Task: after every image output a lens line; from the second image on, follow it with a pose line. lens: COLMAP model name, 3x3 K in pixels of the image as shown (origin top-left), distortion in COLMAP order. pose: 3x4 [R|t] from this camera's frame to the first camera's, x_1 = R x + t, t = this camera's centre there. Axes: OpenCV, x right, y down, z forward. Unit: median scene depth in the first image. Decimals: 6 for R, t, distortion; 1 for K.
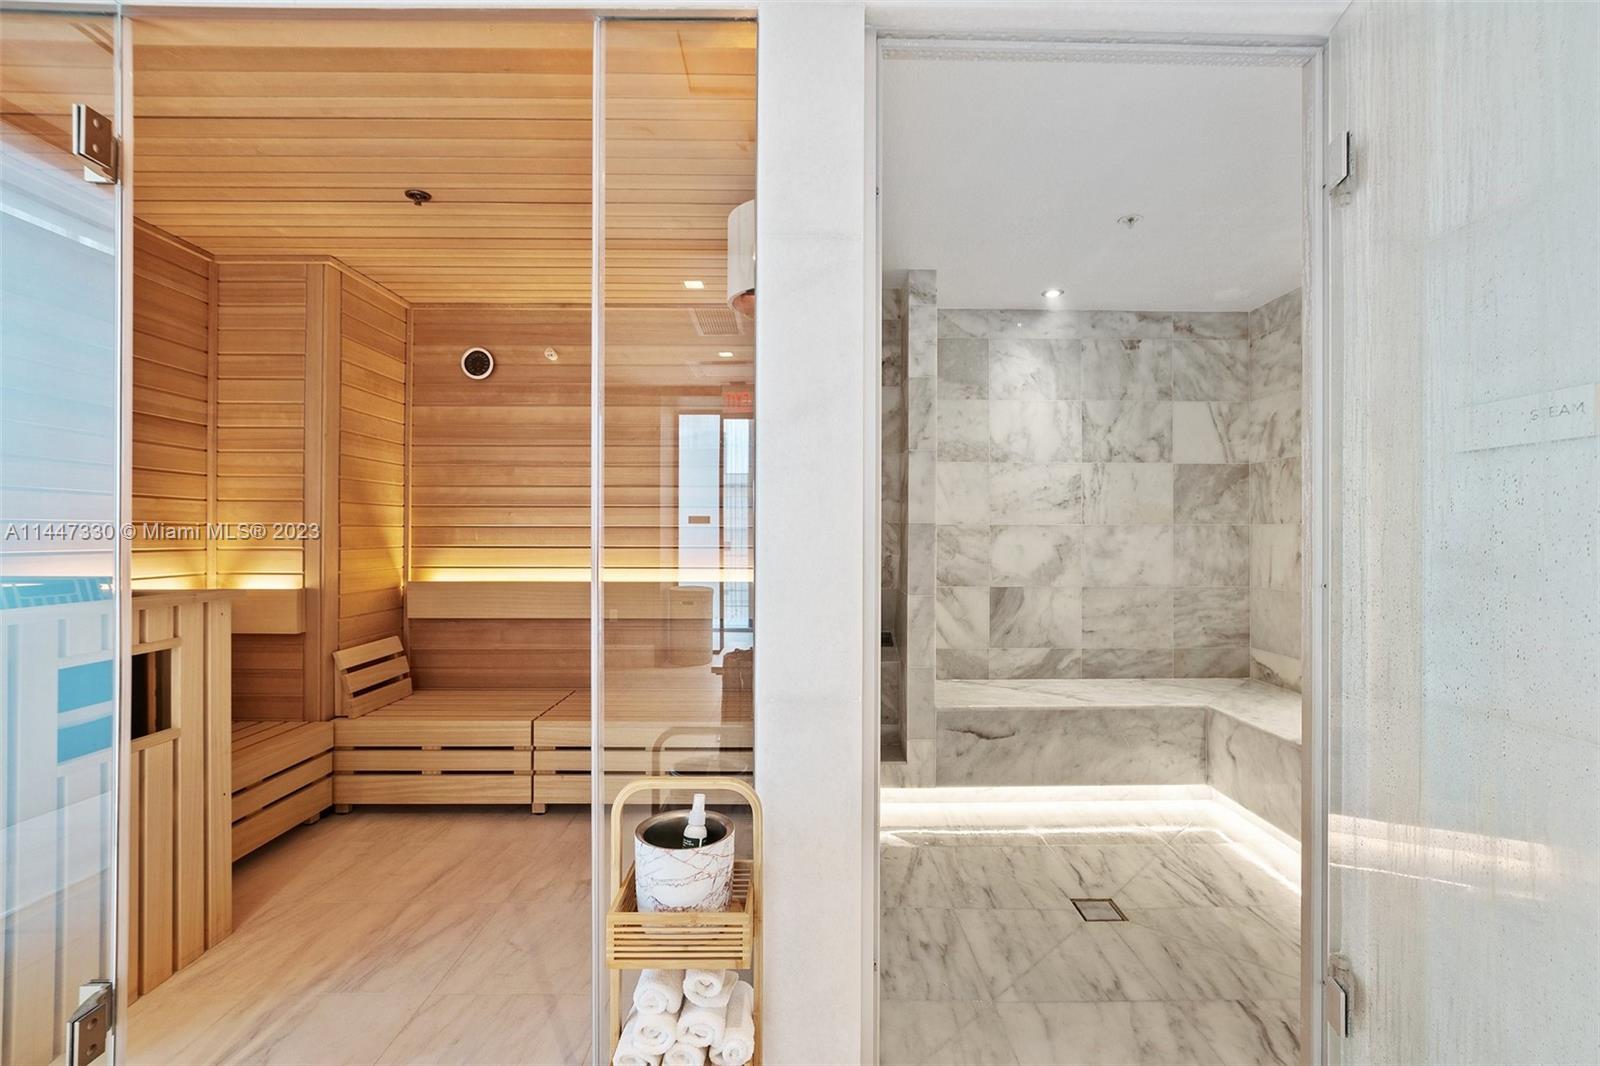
lens RADIAL K [[733.1, 0, 812.9], [0, 733.1, 526.0], [0, 0, 1]] dist [-0.020334, 0.000265]
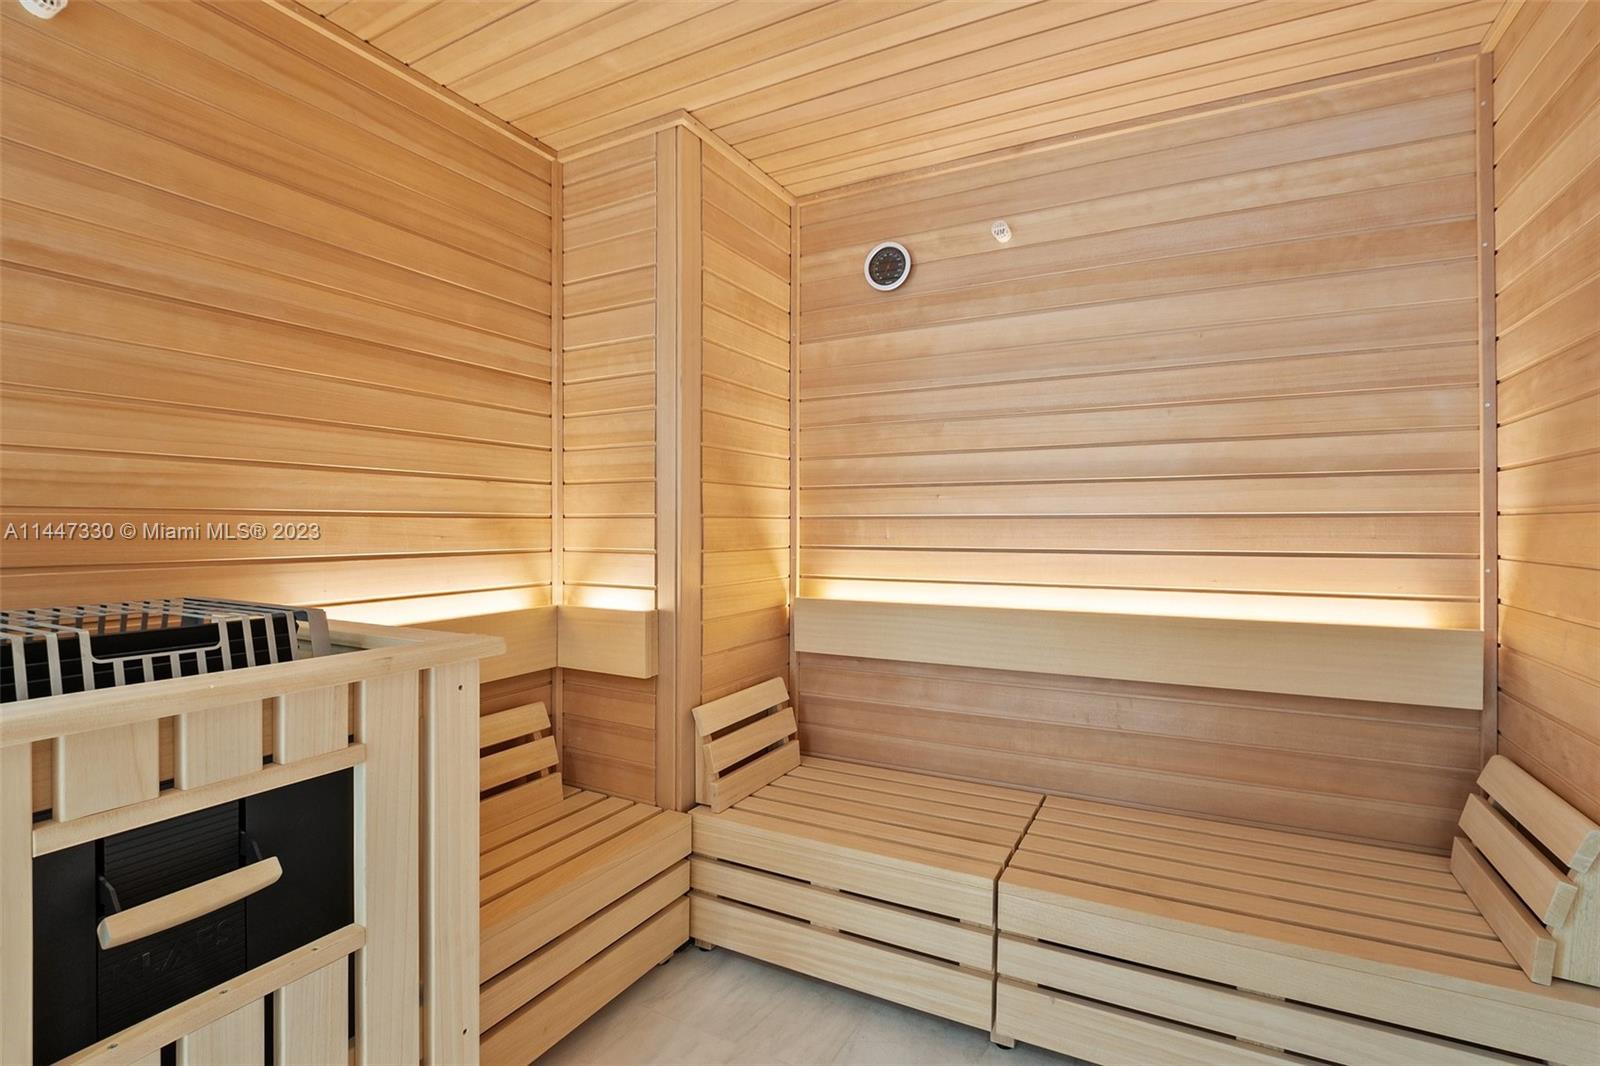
lens RADIAL K [[733.1, 0, 812.9], [0, 733.1, 526.0], [0, 0, 1]] dist [-0.020334, 0.000265]
pose [[0.876650, 0.000825, -0.481127, -0.216248], [0.005135, 0.999926, 0.011071, 0.000700], [0.481101, -0.012176, 0.876581, 0.417611]]
